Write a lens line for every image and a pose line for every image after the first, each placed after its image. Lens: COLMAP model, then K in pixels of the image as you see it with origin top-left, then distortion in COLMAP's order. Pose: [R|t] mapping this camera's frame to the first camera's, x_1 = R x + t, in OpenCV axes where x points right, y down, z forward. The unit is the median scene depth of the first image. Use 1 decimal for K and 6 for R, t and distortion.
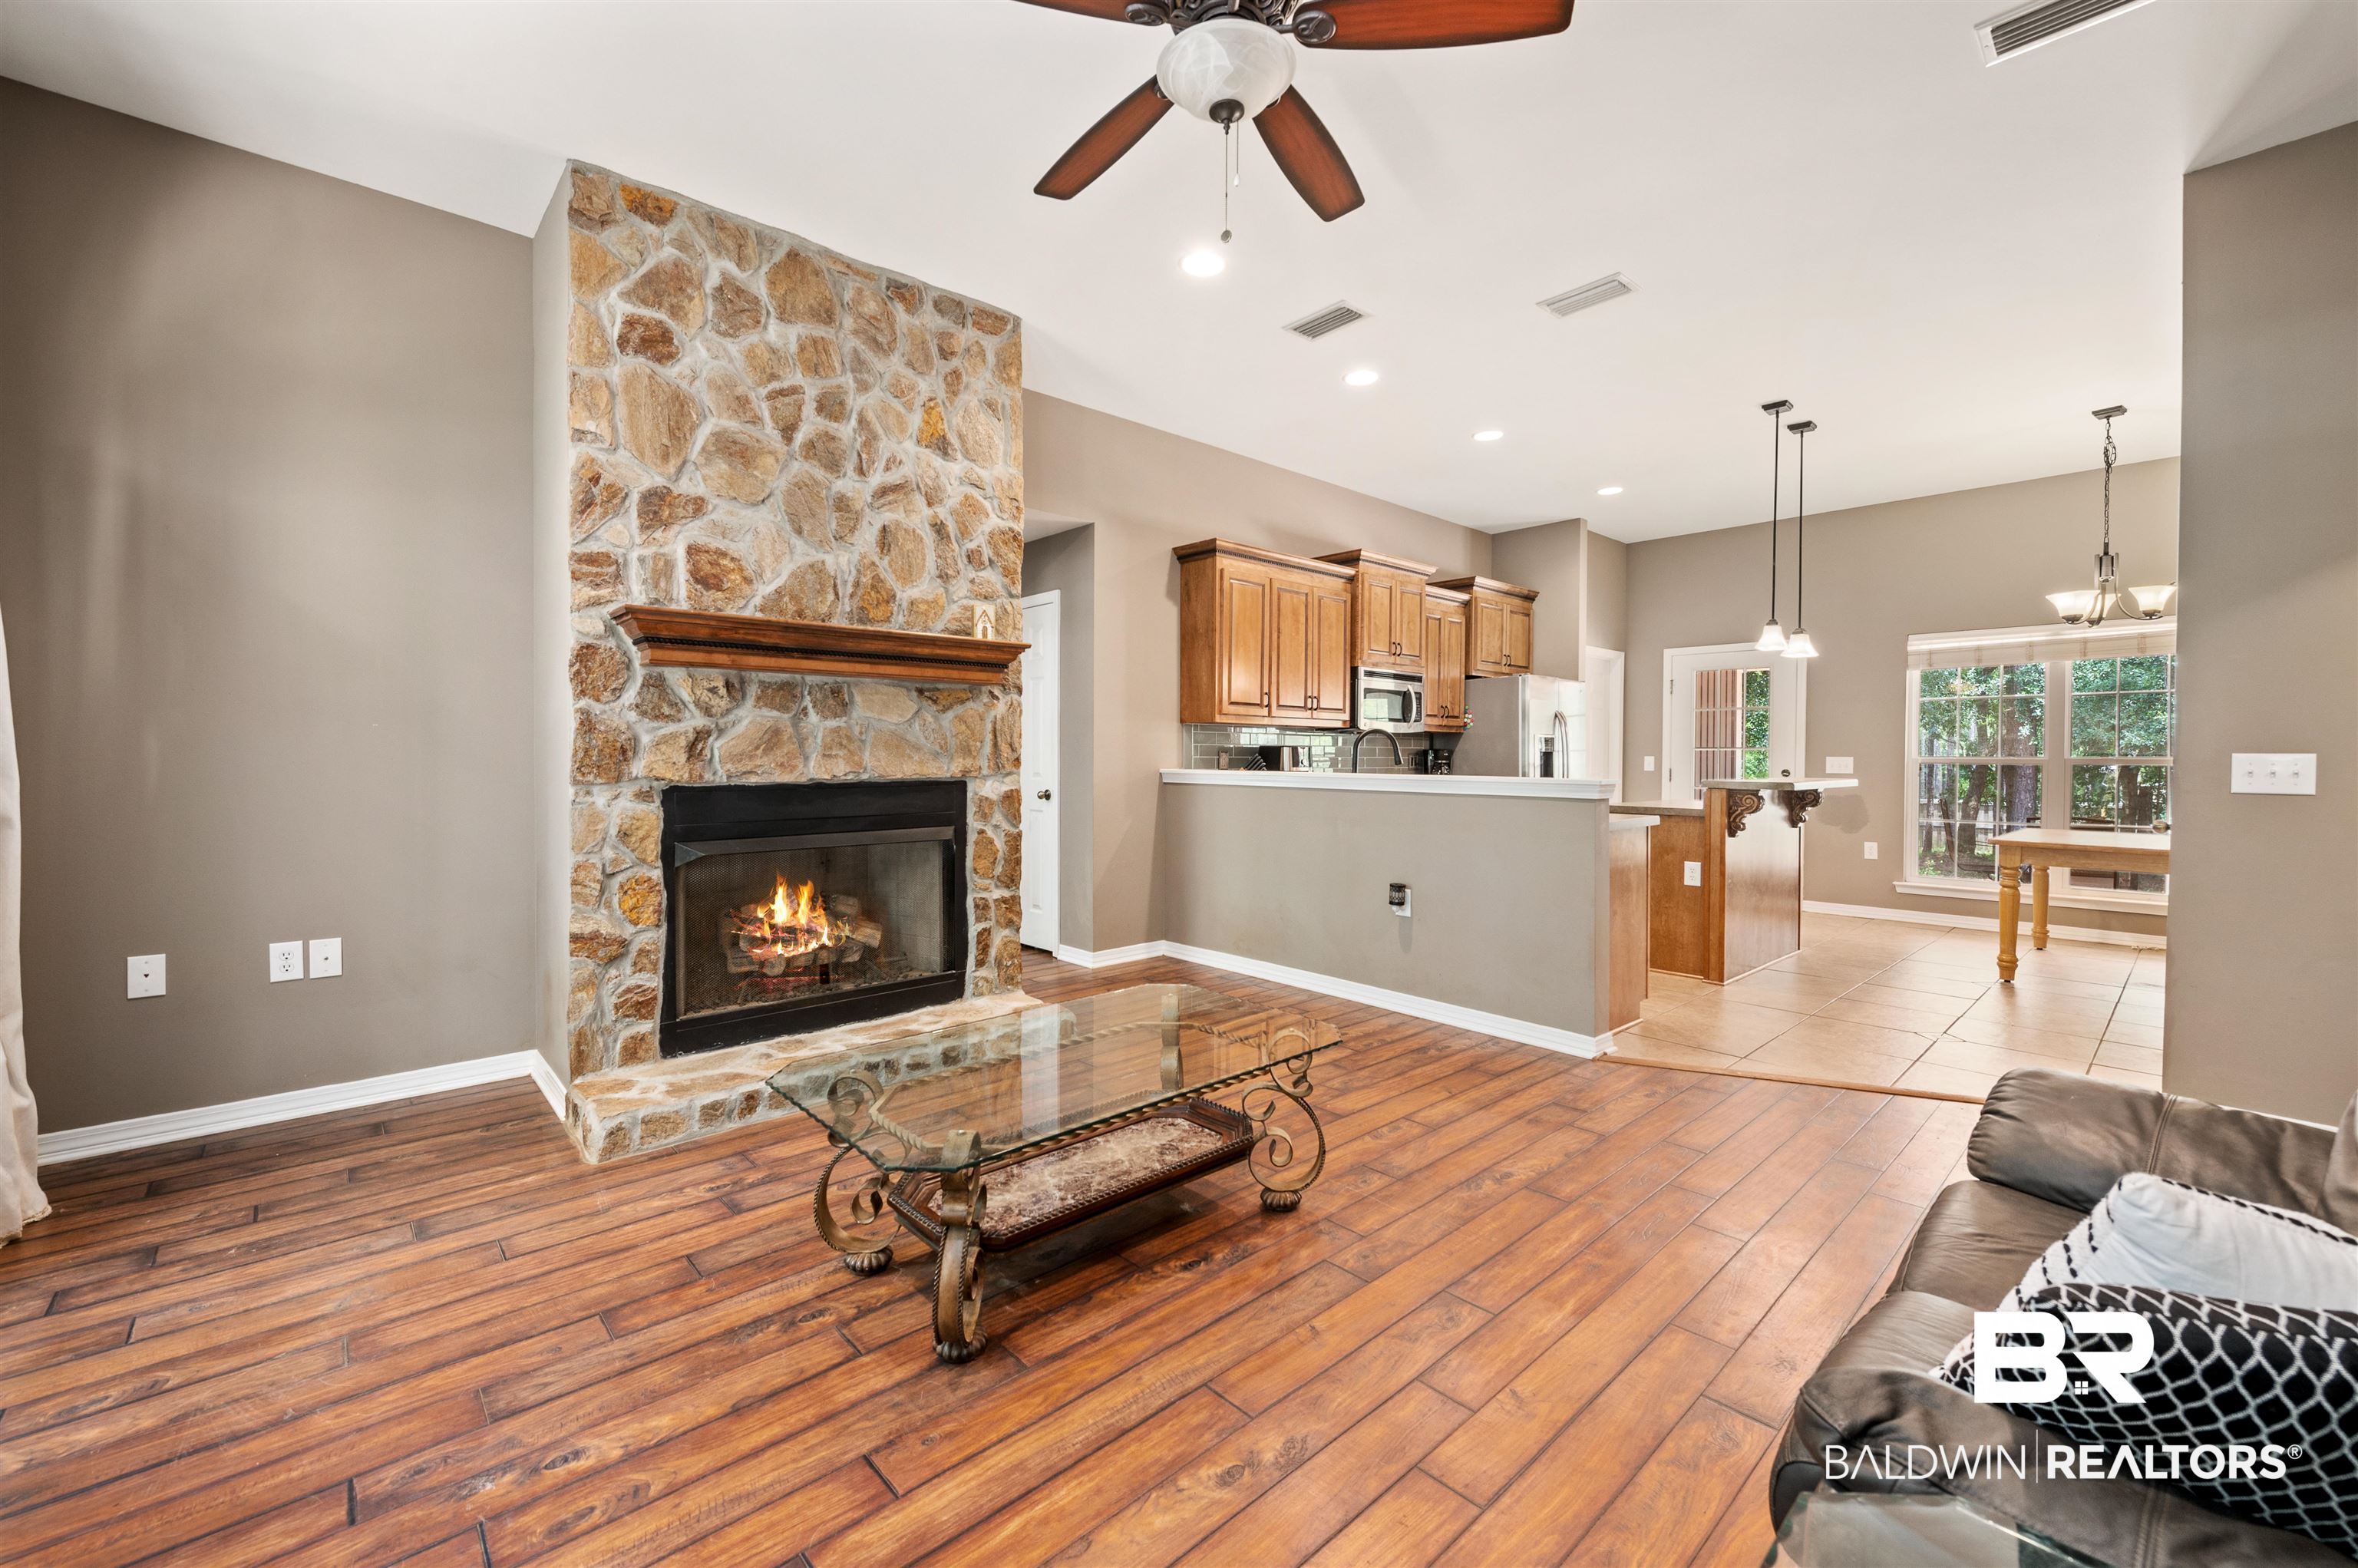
lens RADIAL K [[951.4, 0, 1172.7], [0, 951.4, 767.9], [0, 0, 1]] dist [0.007264, -0.006692]
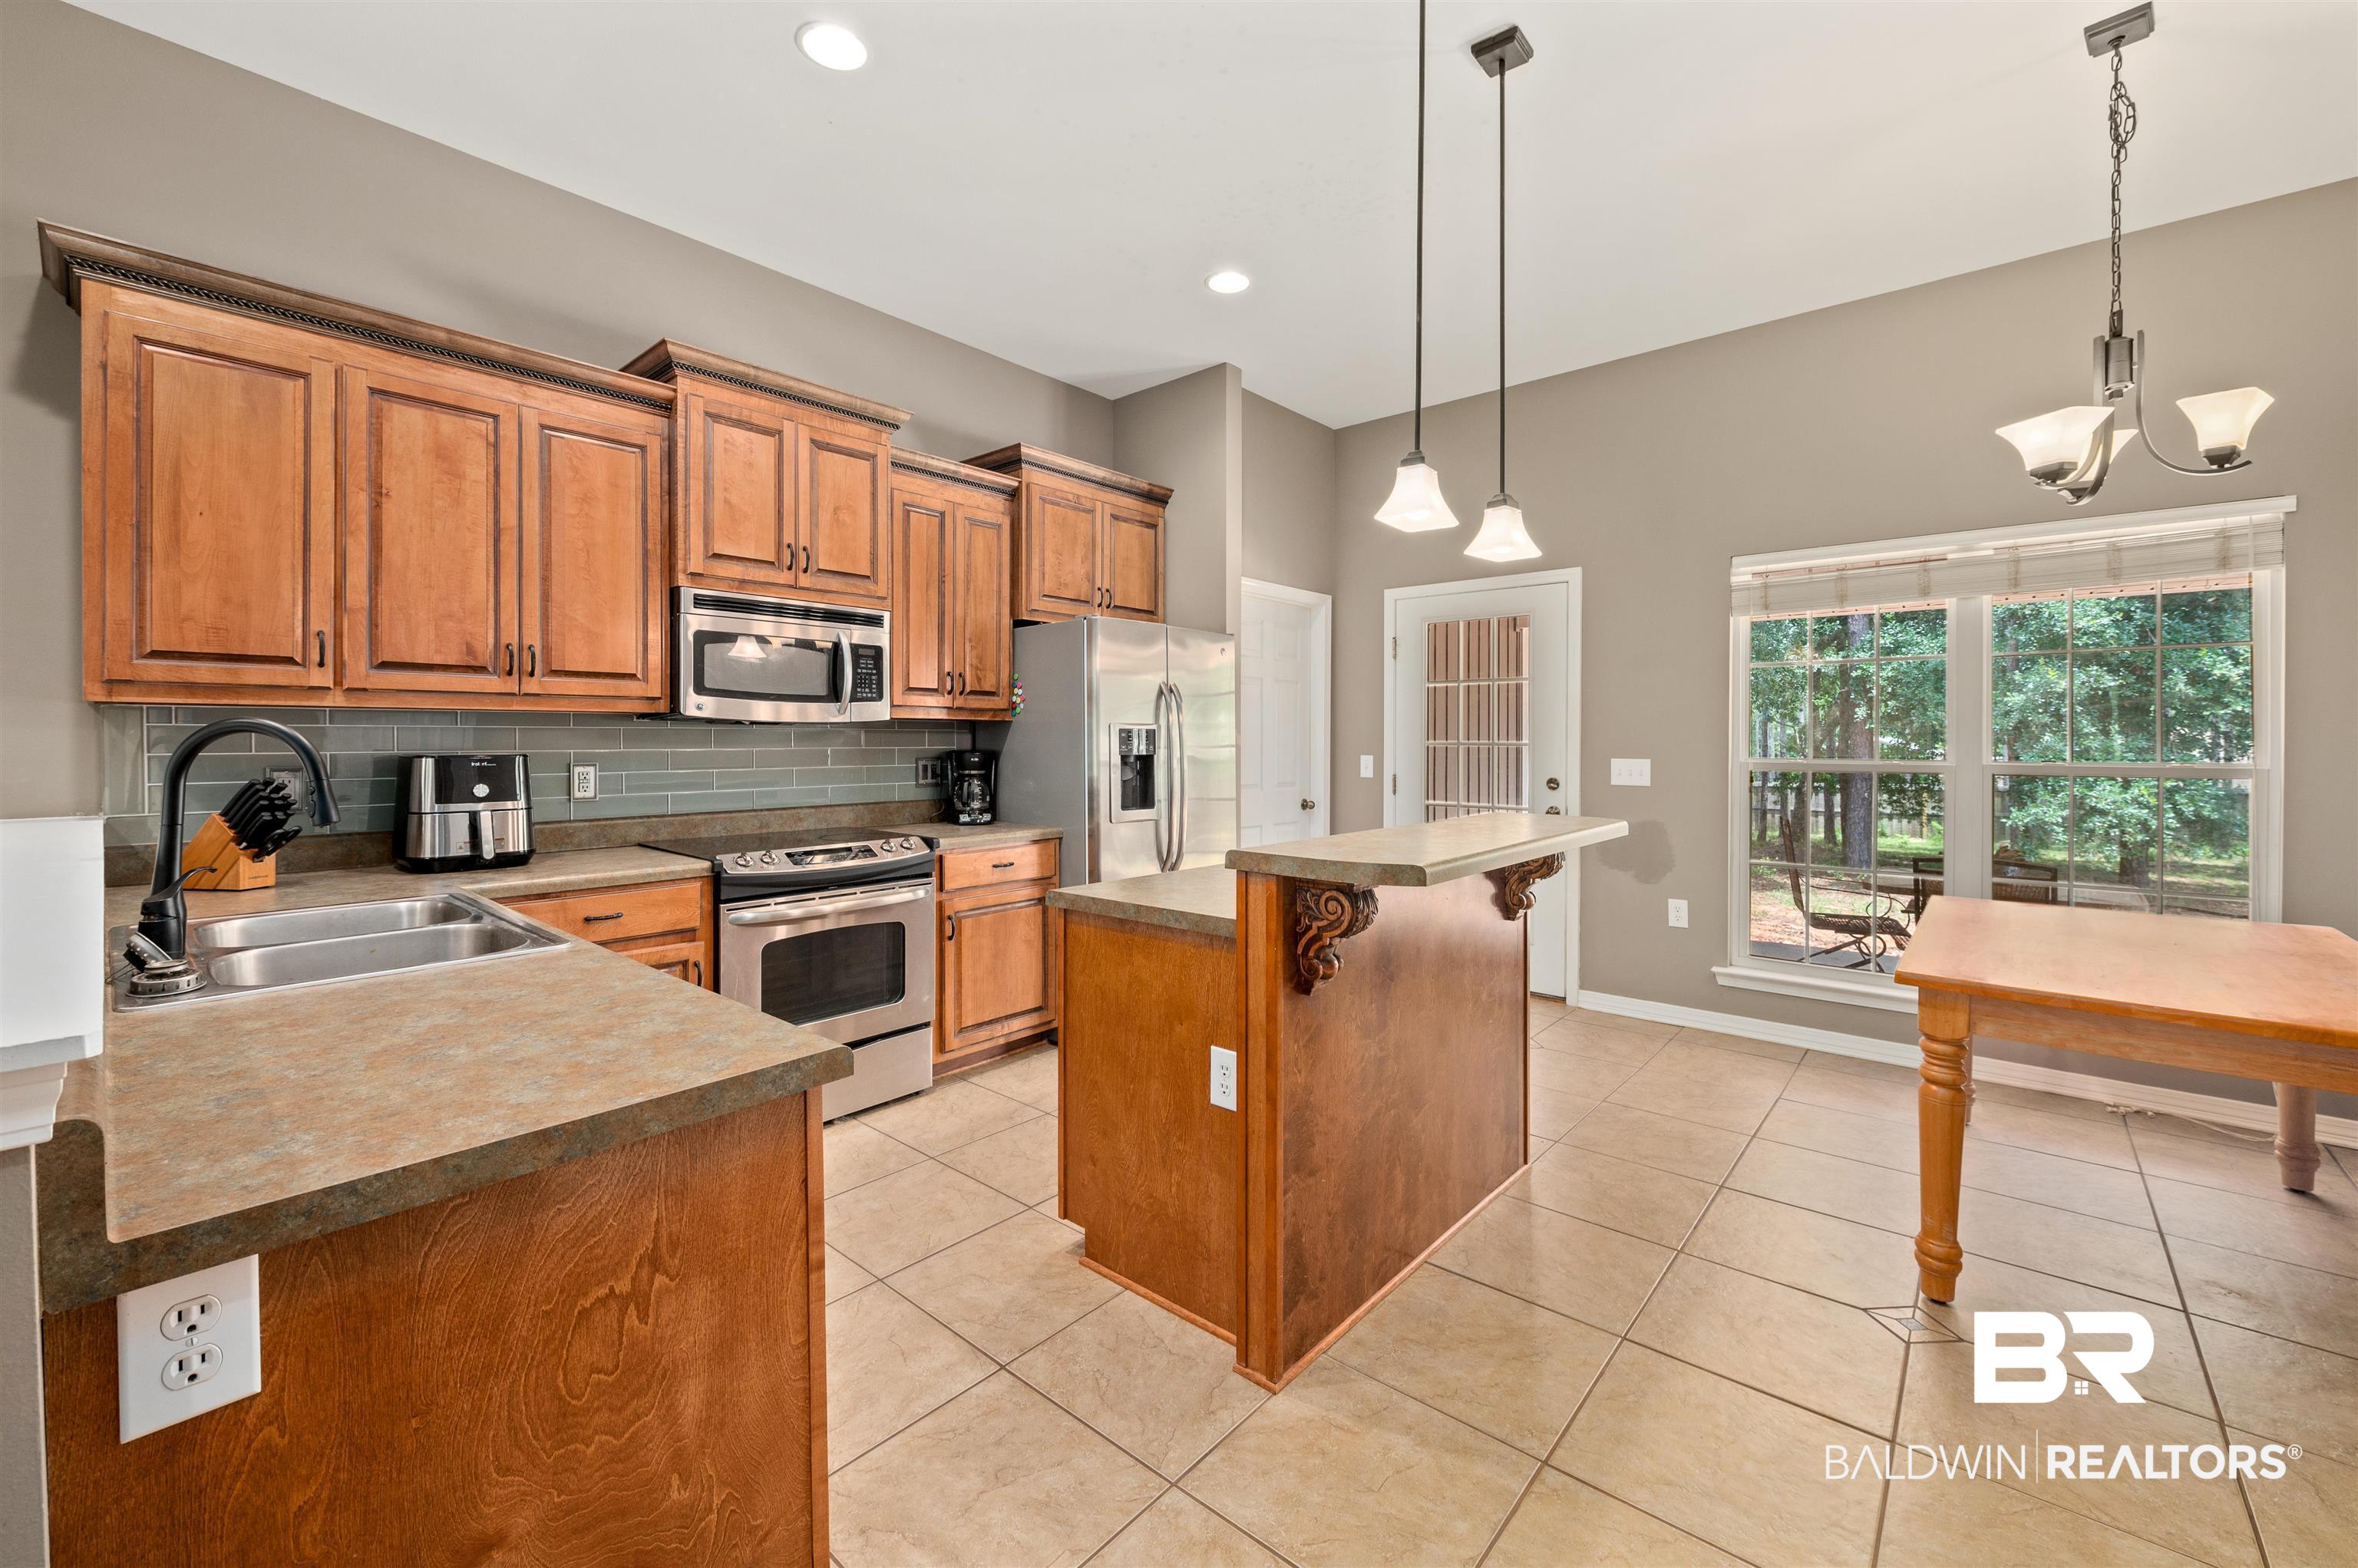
lens RADIAL K [[943.4, 0, 1174.7], [0, 943.4, 747.9], [0, 0, 1]] dist [0.000761, -0.005029]
pose [[0.993522, -0.005561, 0.113503, 0.603070], [0.005788, 0.999982, -0.001674, -0.034415], [-0.113492, 0.002321, 0.993536, 0.764408]]
